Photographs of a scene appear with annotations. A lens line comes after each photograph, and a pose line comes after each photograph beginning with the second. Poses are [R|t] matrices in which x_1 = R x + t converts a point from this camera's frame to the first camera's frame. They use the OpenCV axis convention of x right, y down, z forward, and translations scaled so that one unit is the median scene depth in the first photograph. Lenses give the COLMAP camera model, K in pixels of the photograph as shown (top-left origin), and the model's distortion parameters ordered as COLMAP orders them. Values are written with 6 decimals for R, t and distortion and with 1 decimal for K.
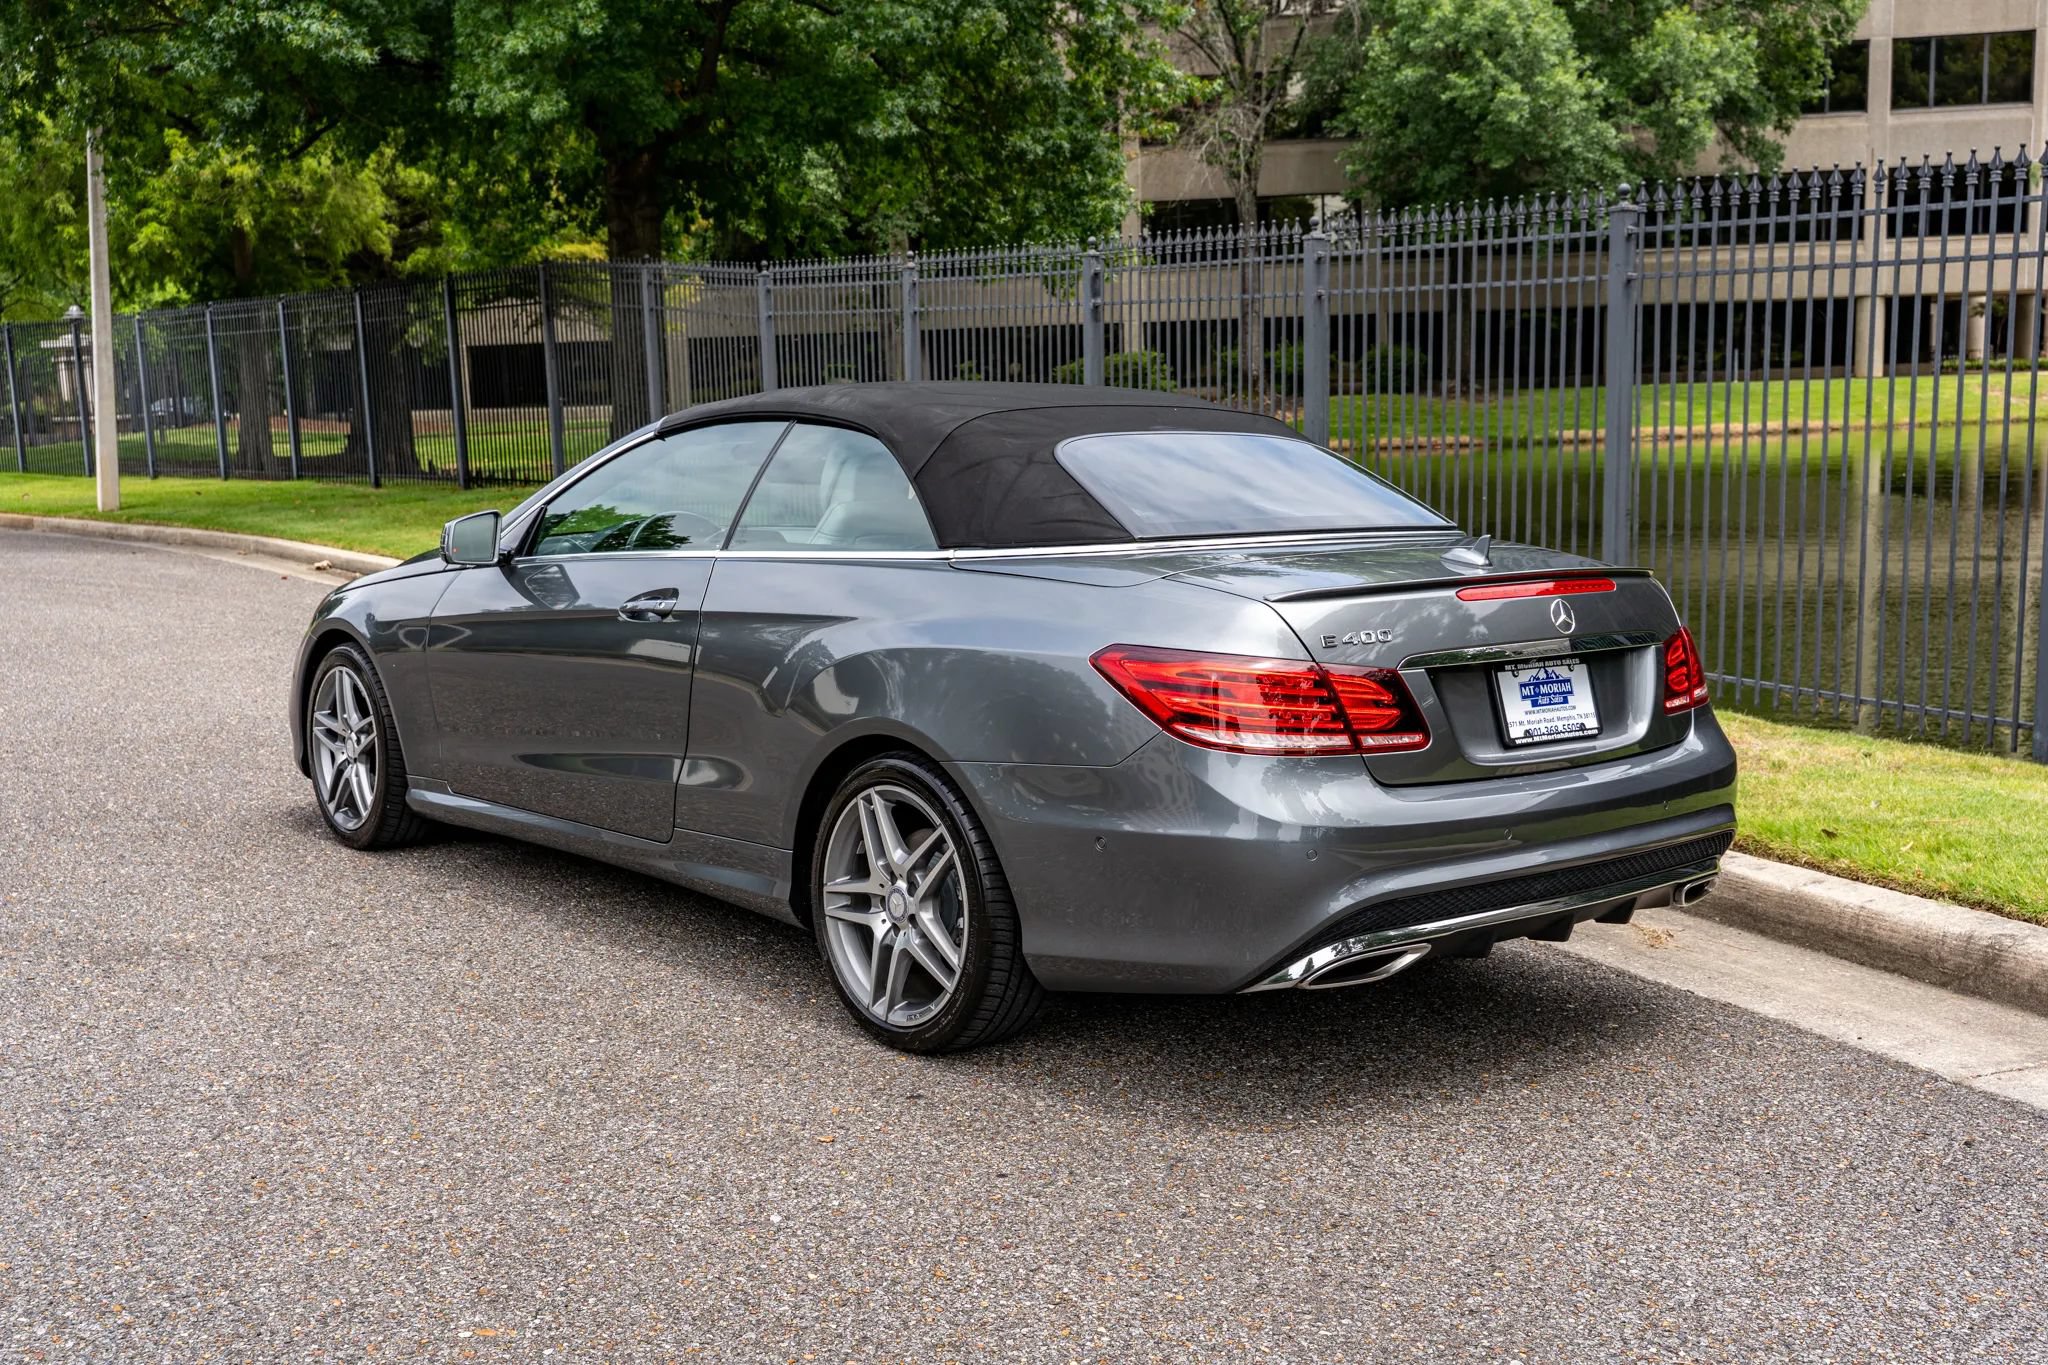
lens RADIAL K [[2135.5, 0, 1016.6], [0, 2135.5, 680.9], [0, 0, 1]] dist [0.015621, 0.000000]
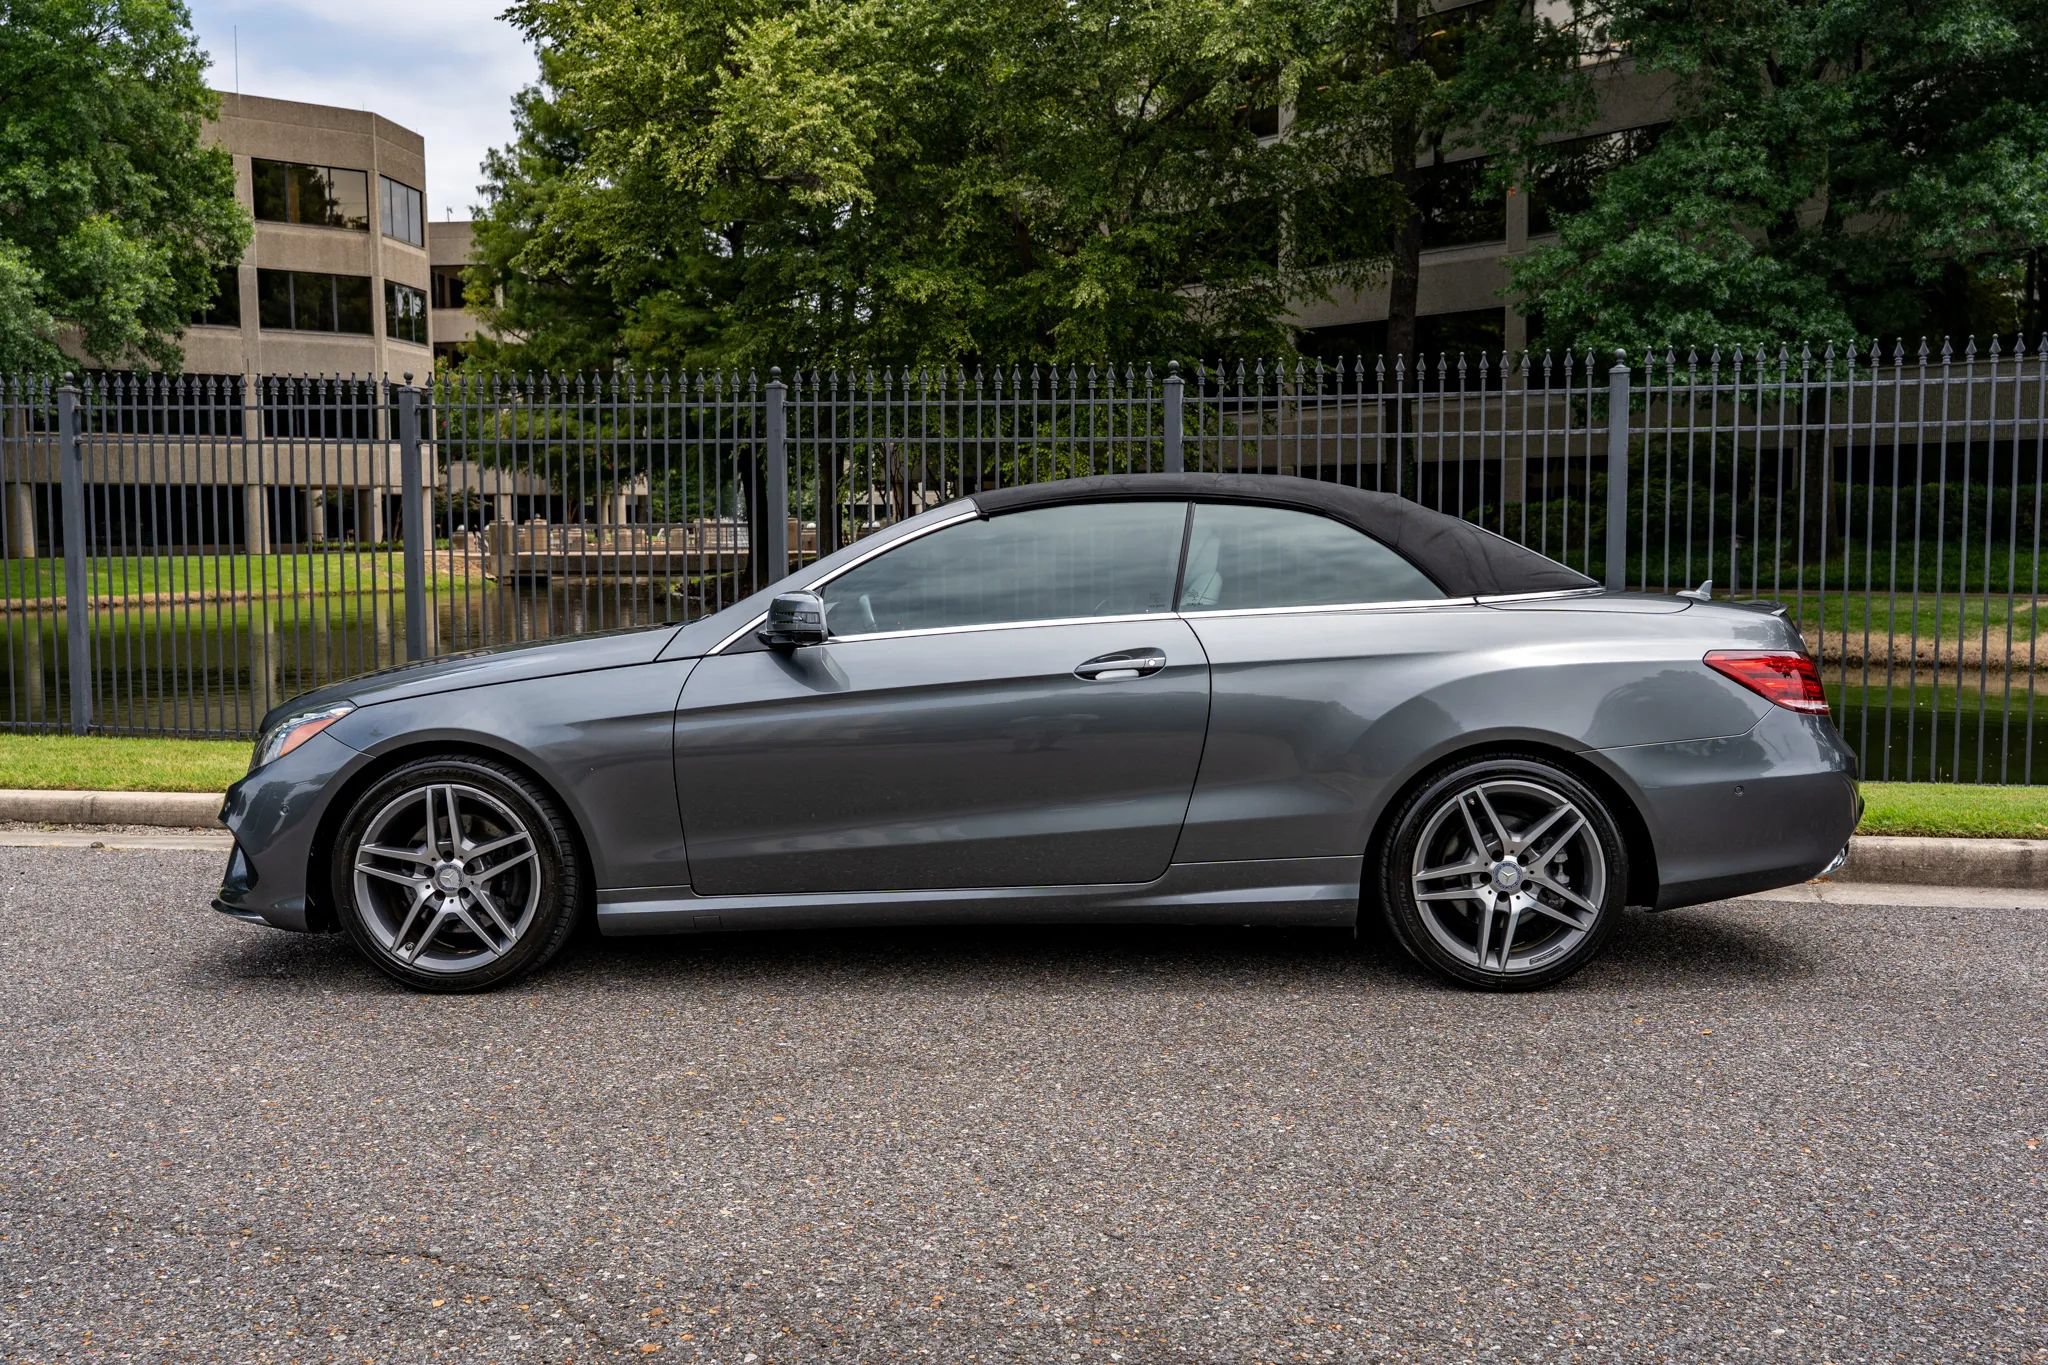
lens RADIAL K [[1836.0, 0, 1030.2], [0, 1836.0, 686.3], [0, 0, 1]] dist [0.032583, -0.003068]
pose [[0.665025, -0.041846, 0.745647, -0.228244], [0.096752, 0.994842, -0.030460, -0.000127], [-0.740527, 0.092400, 0.665644, 0.103663]]
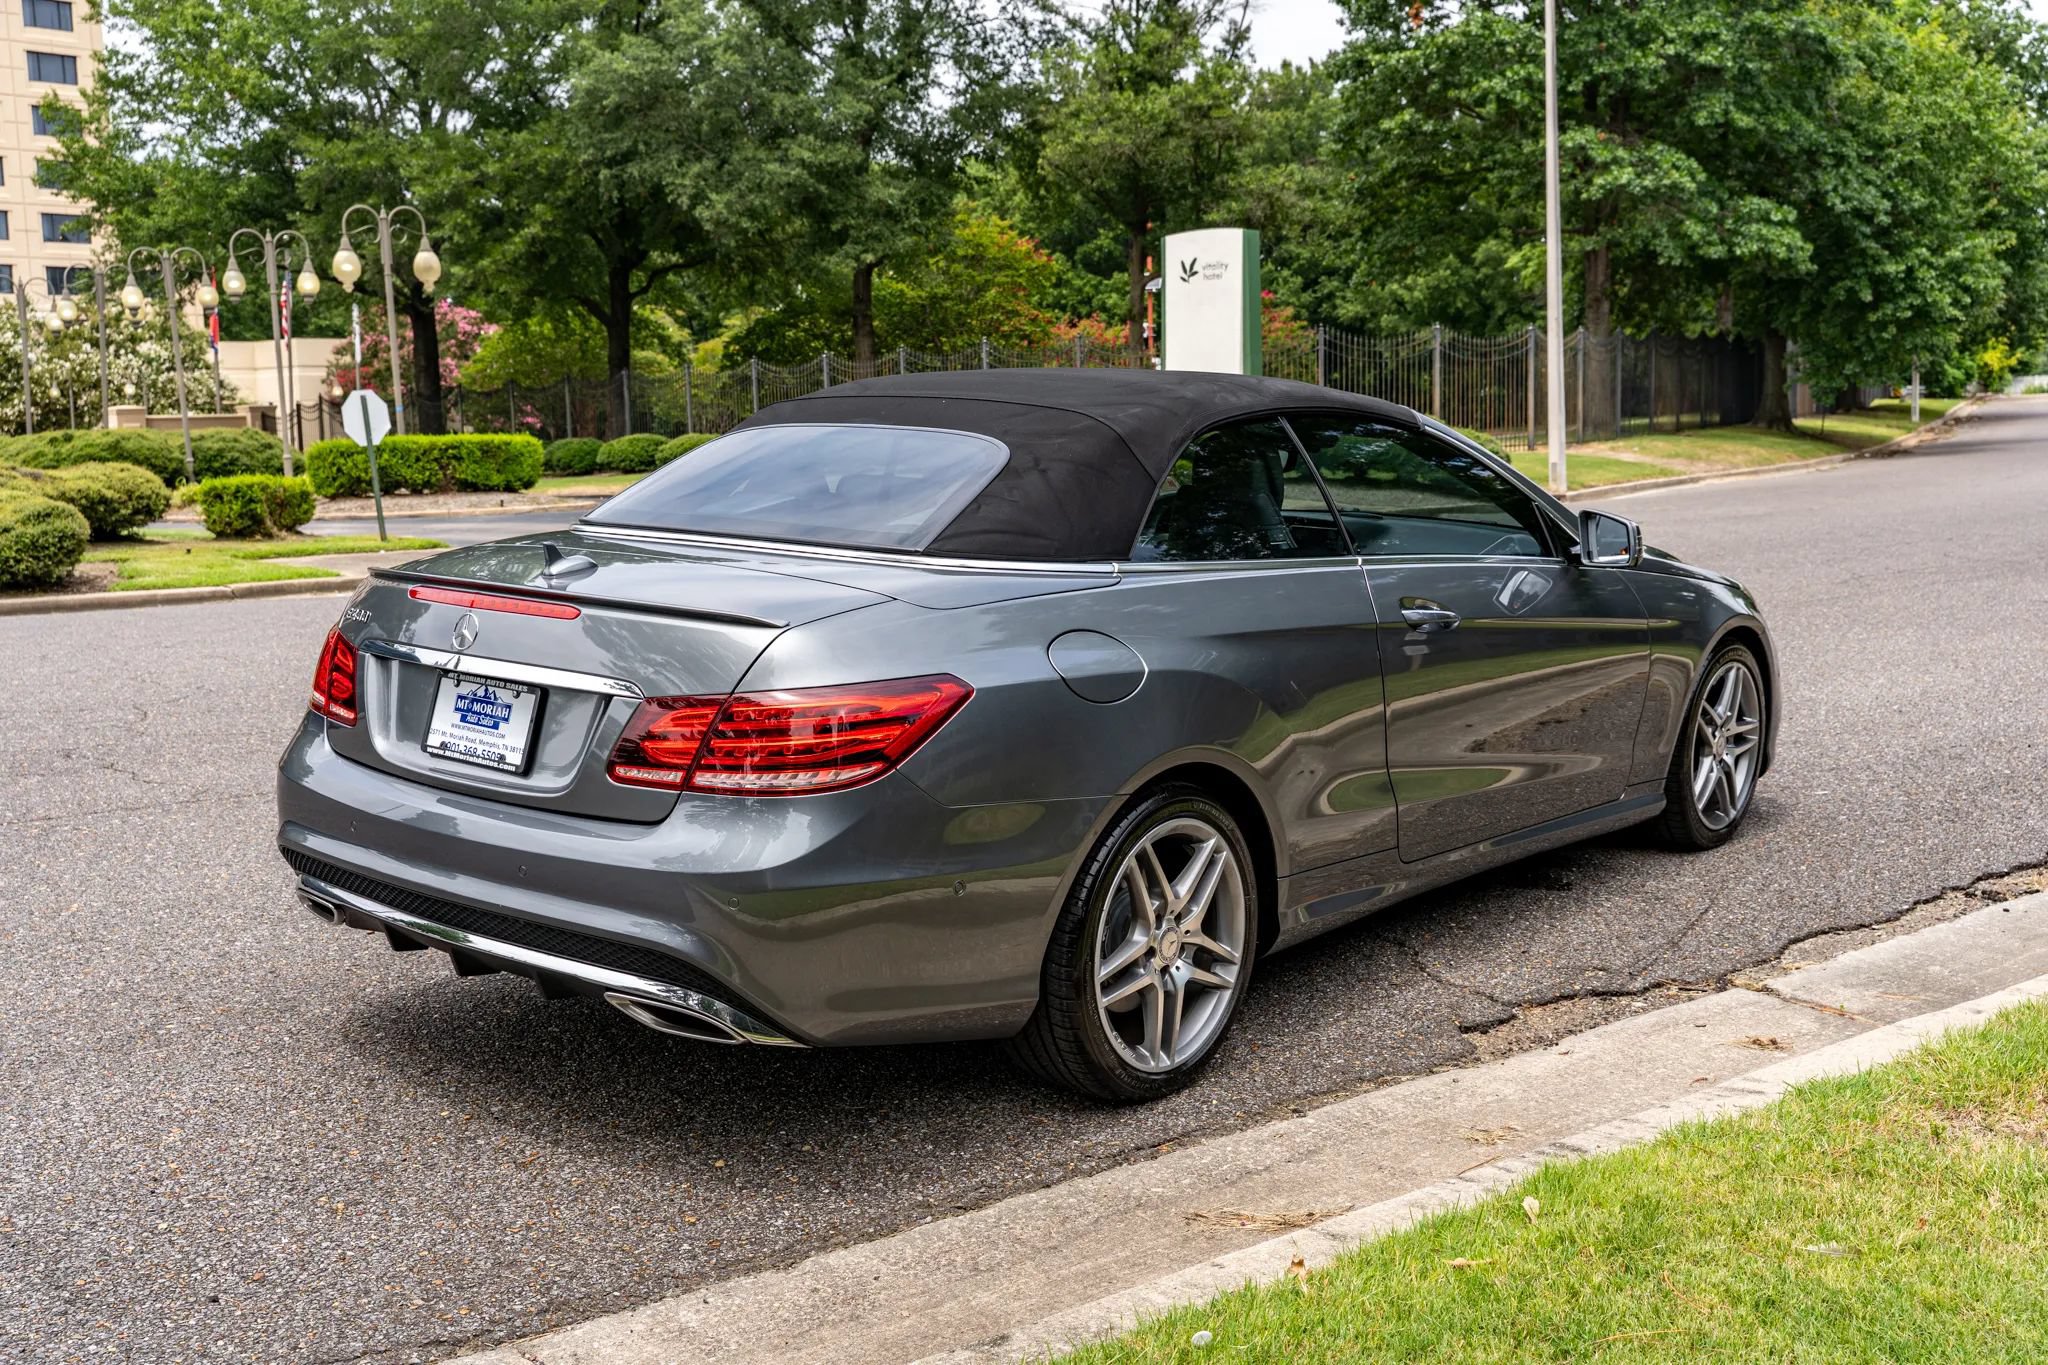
lens RADIAL K [[2135.5, 0, 1015.3], [0, 2135.5, 688.0], [0, 0, 1]] dist [0.015621, 0.000000]
pose [[0.166721, 0.148744, -0.974720, 0.246488], [-0.124252, 0.983845, 0.128883, -0.031725], [0.978144, 0.099624, 0.182510, 0.218440]]
